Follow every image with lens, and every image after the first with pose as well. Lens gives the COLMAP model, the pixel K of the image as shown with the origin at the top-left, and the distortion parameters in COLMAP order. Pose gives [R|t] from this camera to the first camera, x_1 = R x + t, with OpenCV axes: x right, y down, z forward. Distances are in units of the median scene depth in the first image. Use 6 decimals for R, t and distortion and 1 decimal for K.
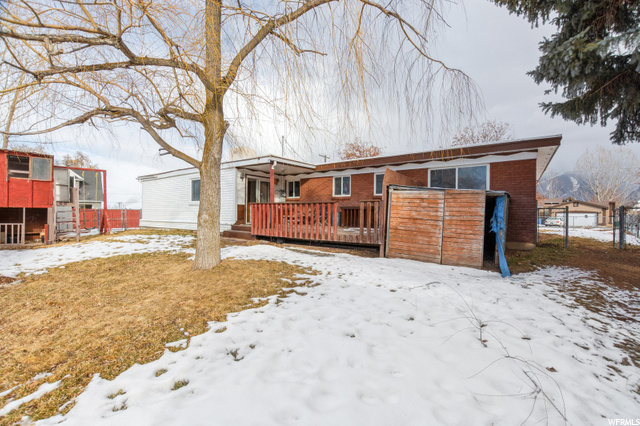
lens RADIAL K [[281.9, 0, 321.6], [0, 281.9, 212.1], [0, 0, 1]] dist [0.000412, -0.000036]
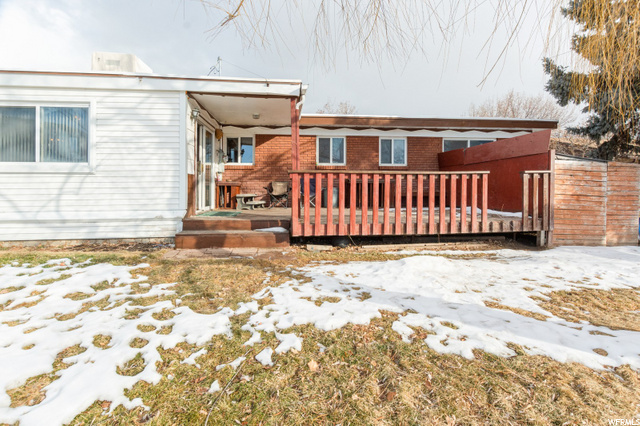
lens RADIAL K [[281.9, 0, 314.0], [0, 281.9, 181.2], [0, 0, 1]] dist [0.000412, -0.000036]
pose [[0.737701, 0.000140, 0.675127, -0.497292], [0.009339, 0.999902, -0.010412, -0.009855], [-0.675063, 0.013986, 0.737628, 0.571412]]
